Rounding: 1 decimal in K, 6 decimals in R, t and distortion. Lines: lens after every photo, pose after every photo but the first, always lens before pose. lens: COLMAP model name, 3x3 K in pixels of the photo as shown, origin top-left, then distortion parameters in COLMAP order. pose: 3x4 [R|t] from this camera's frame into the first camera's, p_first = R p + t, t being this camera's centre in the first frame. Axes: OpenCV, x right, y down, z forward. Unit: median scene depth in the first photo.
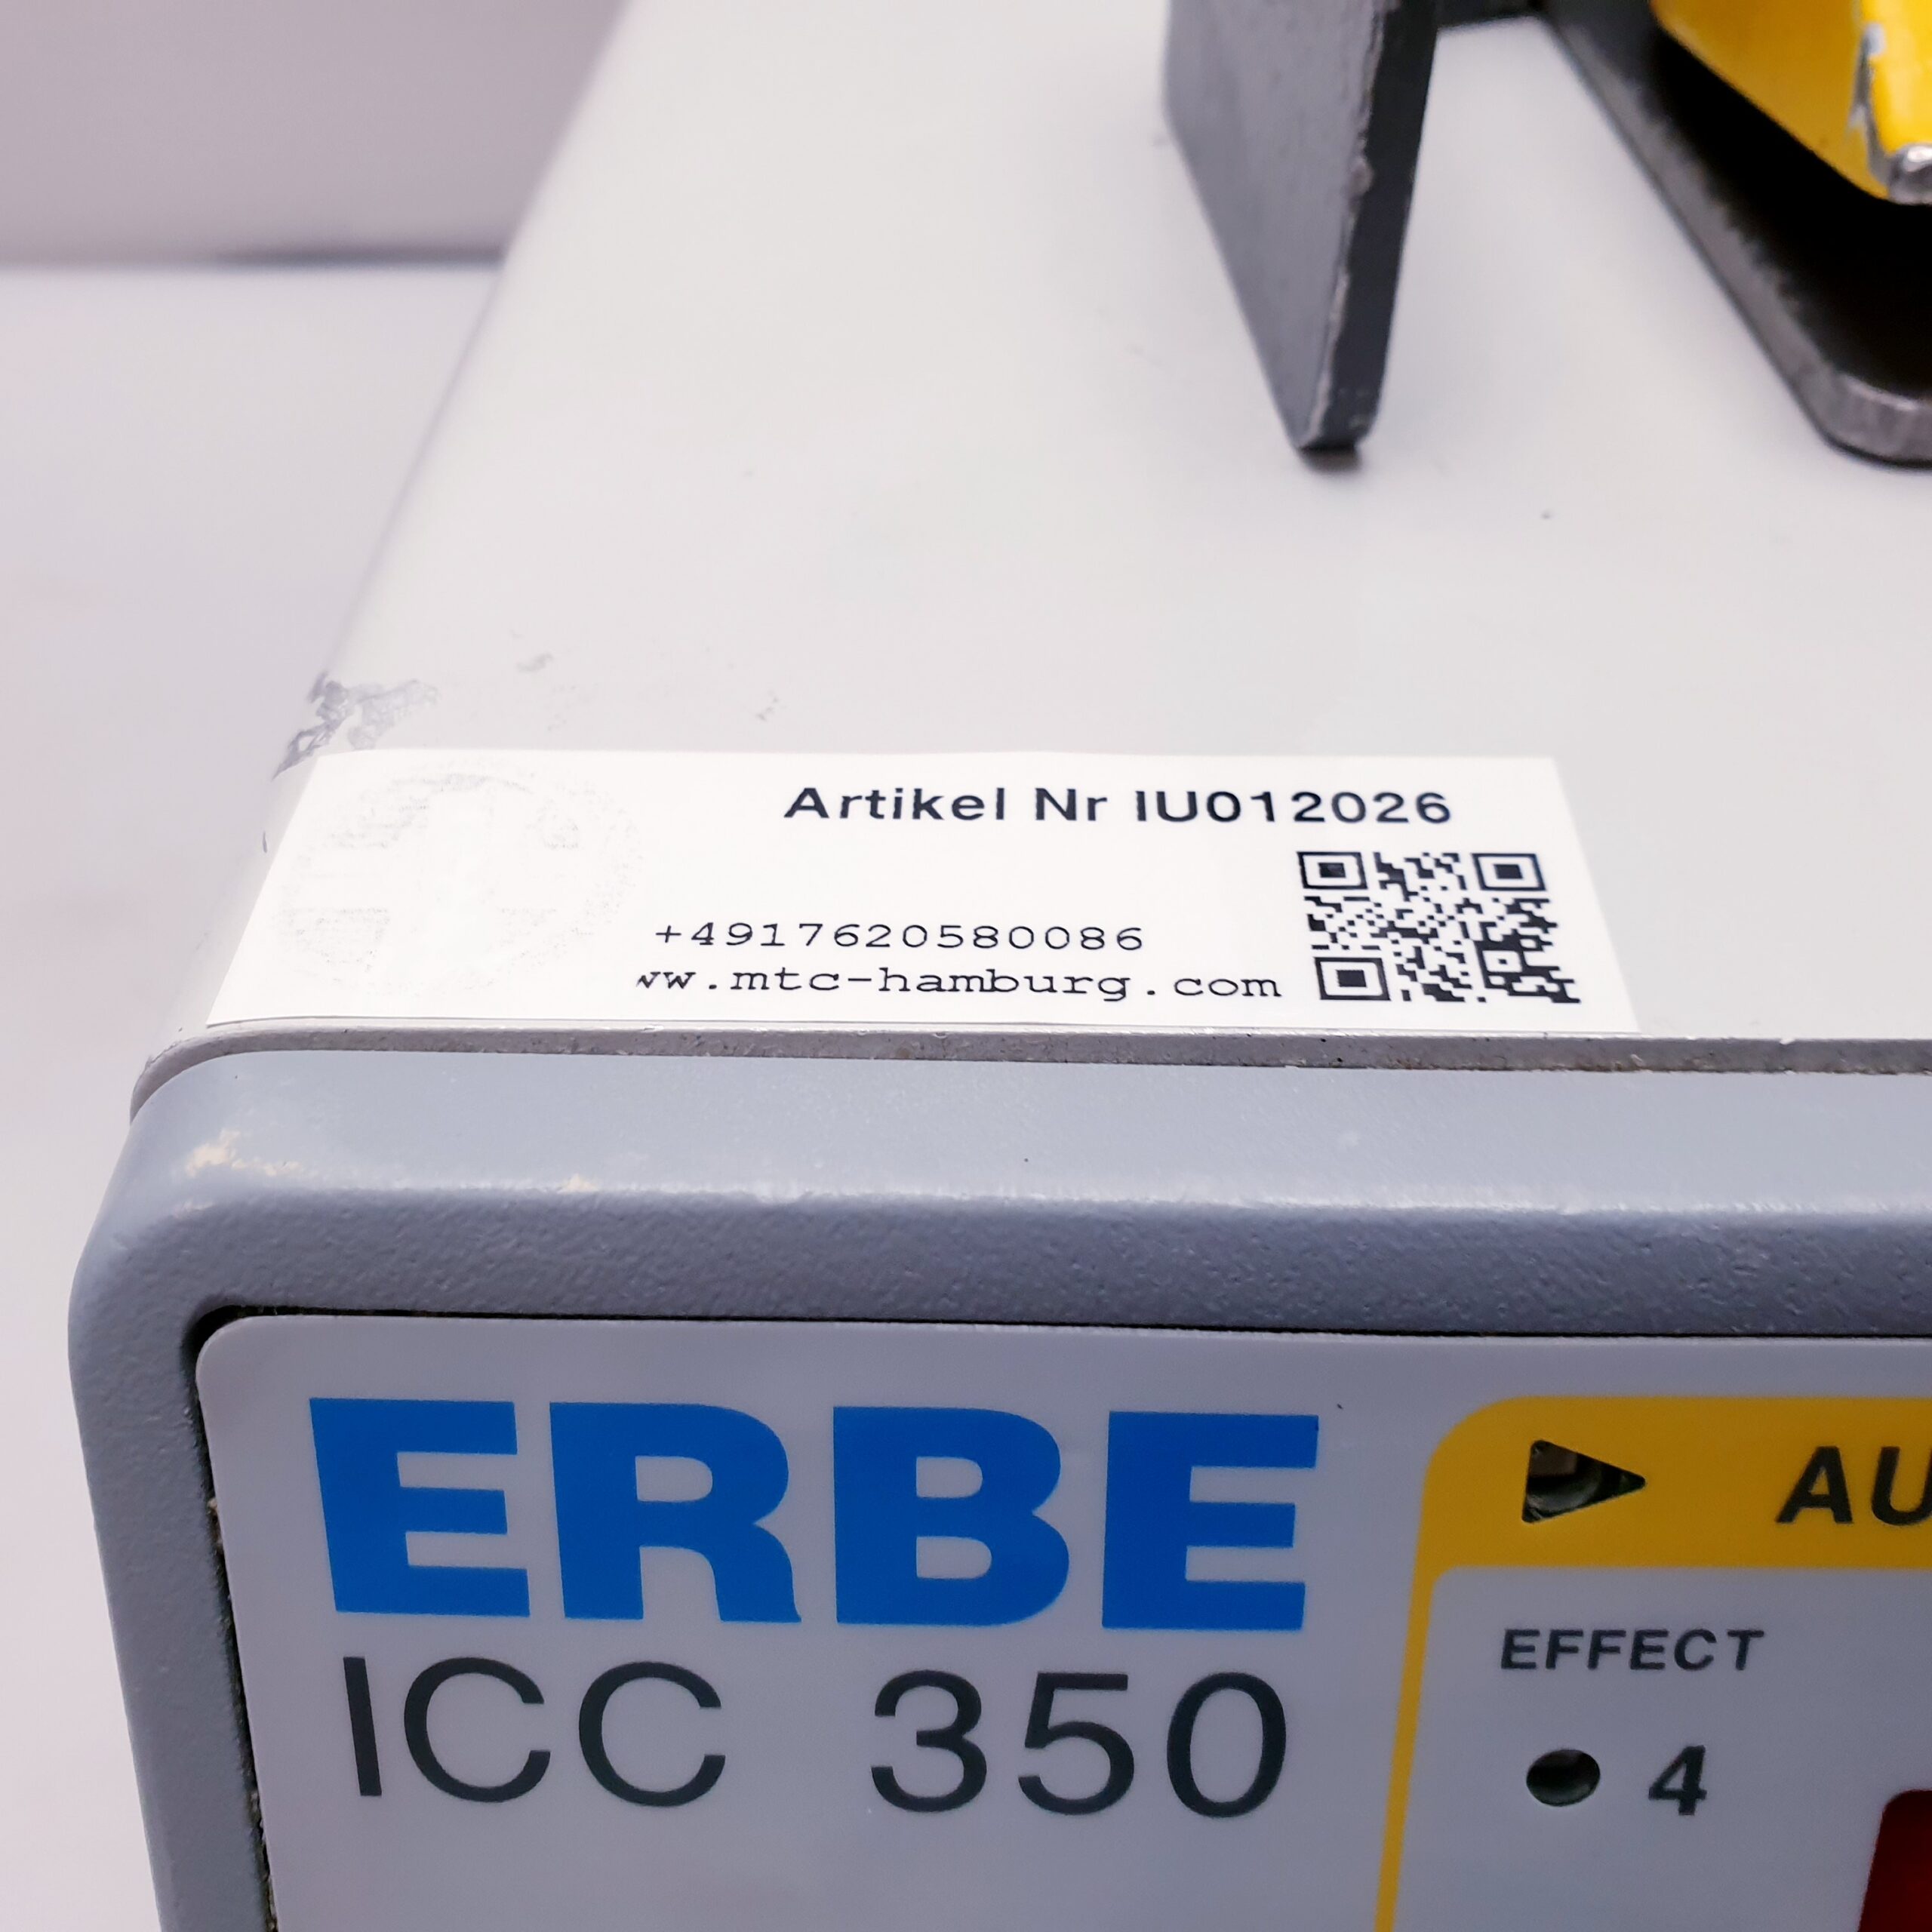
lens RADIAL K [[1982.8, 0, 989.8], [0, 1982.8, 910.2], [0, 0, 1]] dist [0.188321, -0.655890]
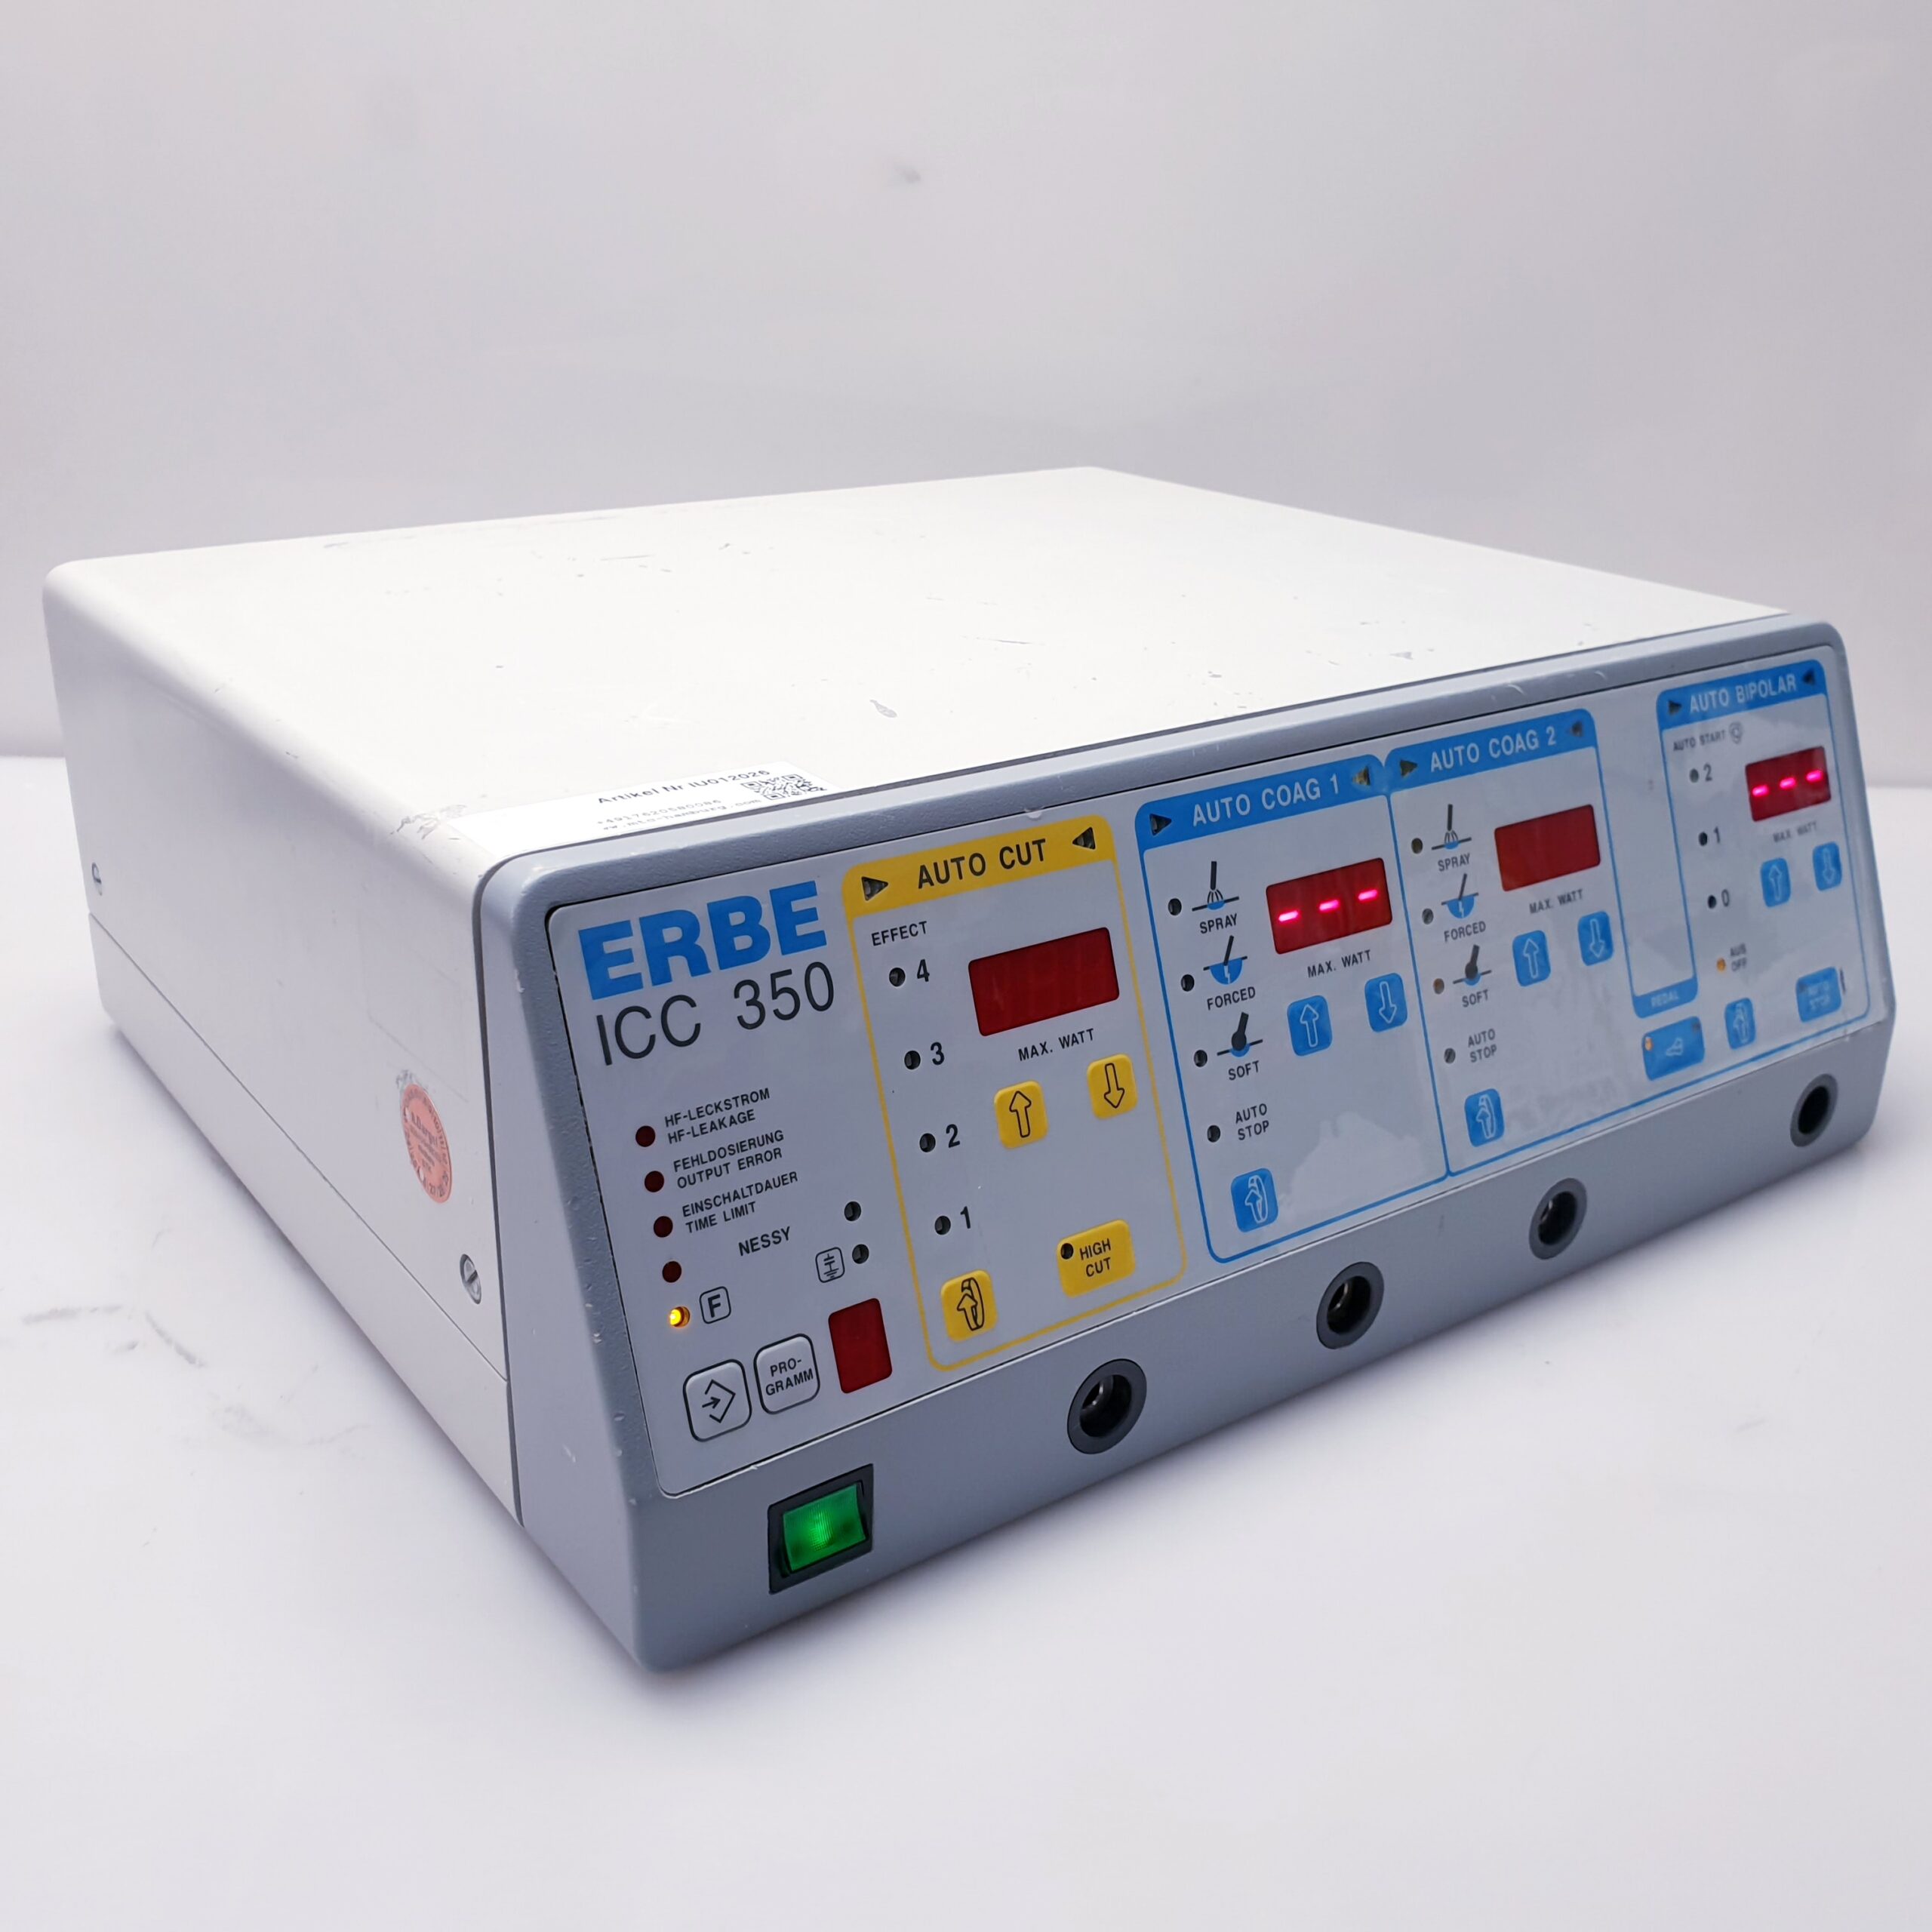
lens RADIAL K [[2010.8, 0, 1001.9], [0, 2010.8, 995.6], [0, 0, 1]] dist [0.208254, -0.924727]
pose [[0.788453, -0.216768, 0.575633, -1.820884], [0.374995, 0.911213, -0.170498, 1.229686], [-0.487566, 0.350289, 0.799736, -2.213822]]
